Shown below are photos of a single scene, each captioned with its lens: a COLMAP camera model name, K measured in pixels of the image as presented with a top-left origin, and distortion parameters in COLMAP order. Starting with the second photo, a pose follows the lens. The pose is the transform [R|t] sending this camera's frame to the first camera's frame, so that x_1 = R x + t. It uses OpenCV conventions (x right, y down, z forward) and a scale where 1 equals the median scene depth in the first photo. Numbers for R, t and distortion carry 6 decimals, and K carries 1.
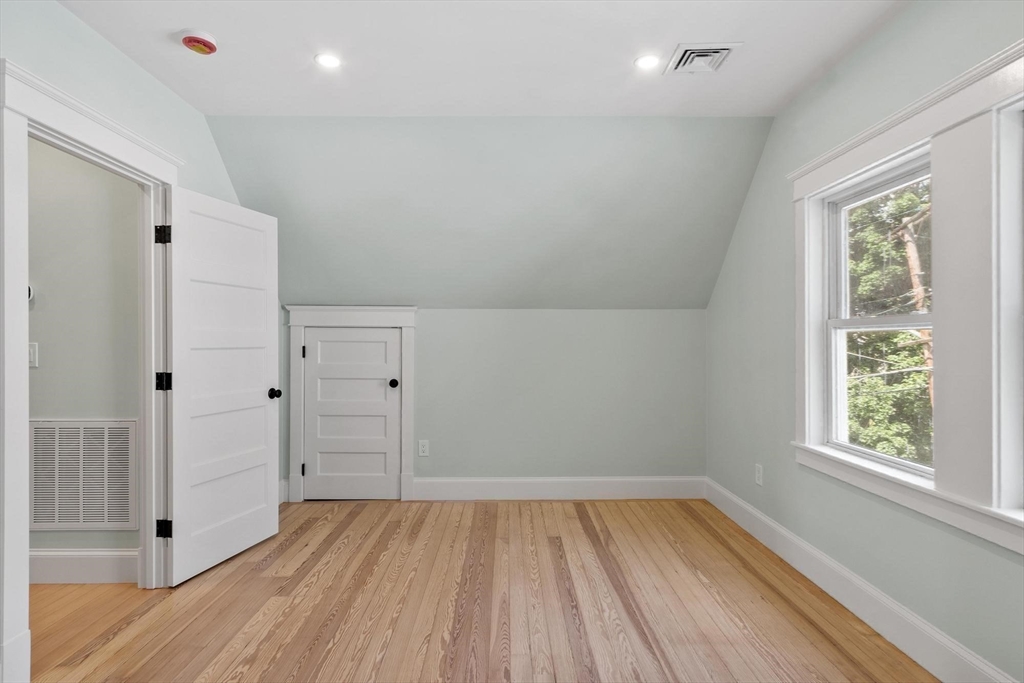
lens RADIAL K [[536.7, 0, 512.8], [0, 536.7, 342.9], [0, 0, 1]] dist [0.001239, 0.001711]
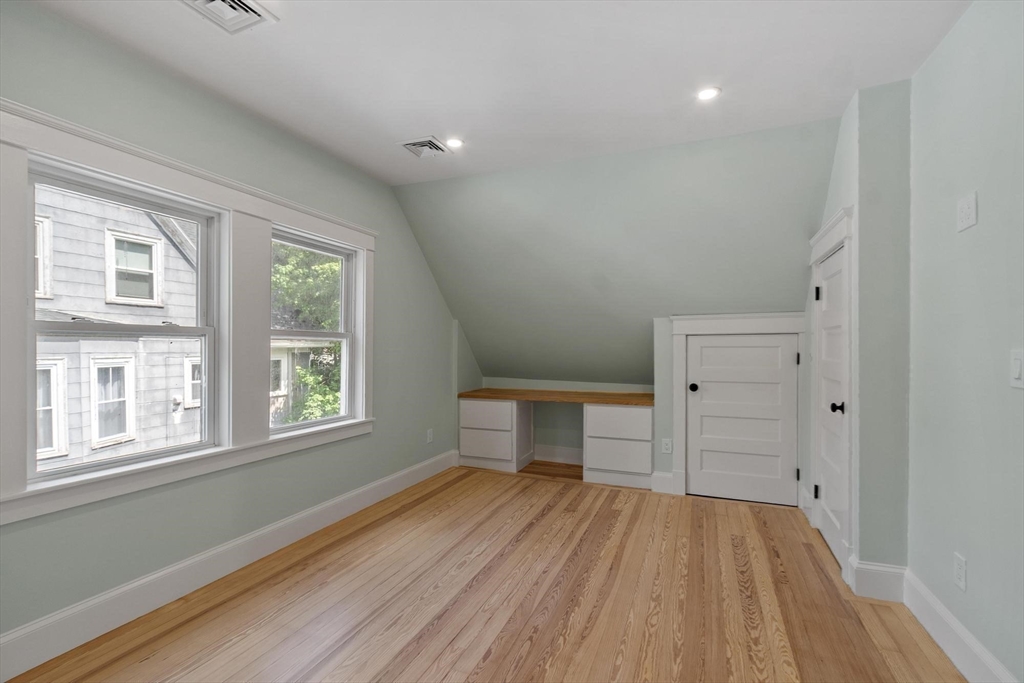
lens RADIAL K [[452.0, 0, 512.3], [0, 452.0, 350.3], [0, 0, 1]] dist [0.003361, -0.000600]
pose [[-0.915974, -0.006442, 0.401187, -0.293100], [-0.003629, 0.999963, 0.007773, -0.005868], [-0.401222, 0.005664, -0.915963, 1.263144]]
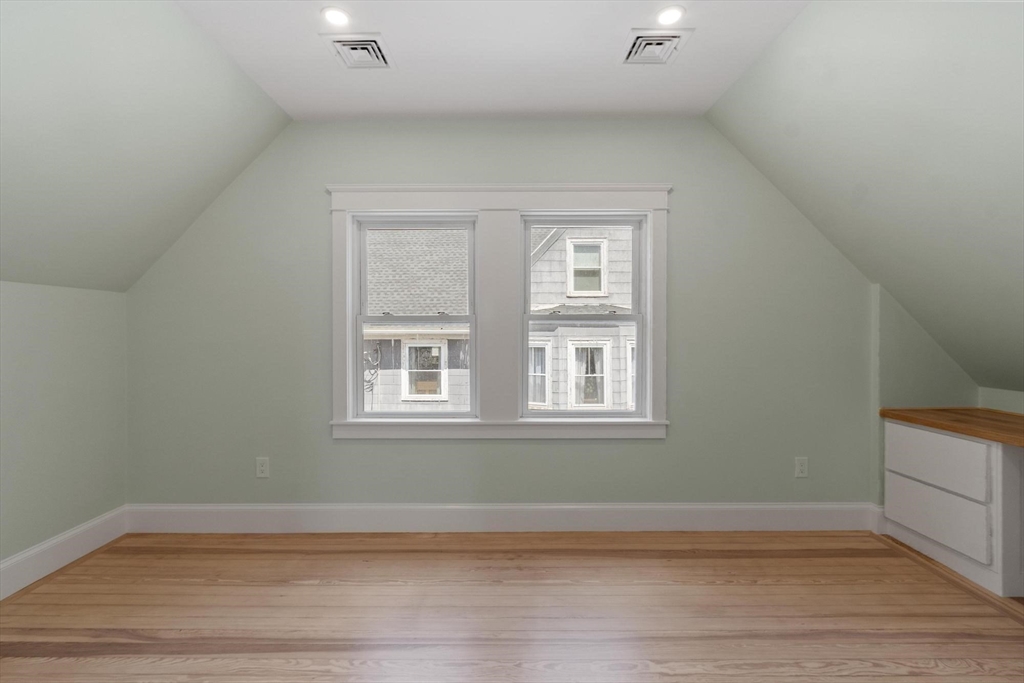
lens RADIAL K [[452.0, 0, 506.3], [0, 452.0, 332.6], [0, 0, 1]] dist [0.003361, -0.000600]
pose [[0.015063, -0.005382, 0.999872, -0.427056], [0.004205, 0.999977, 0.005320, -0.006722], [-0.999878, 0.004124, 0.015086, 0.618715]]
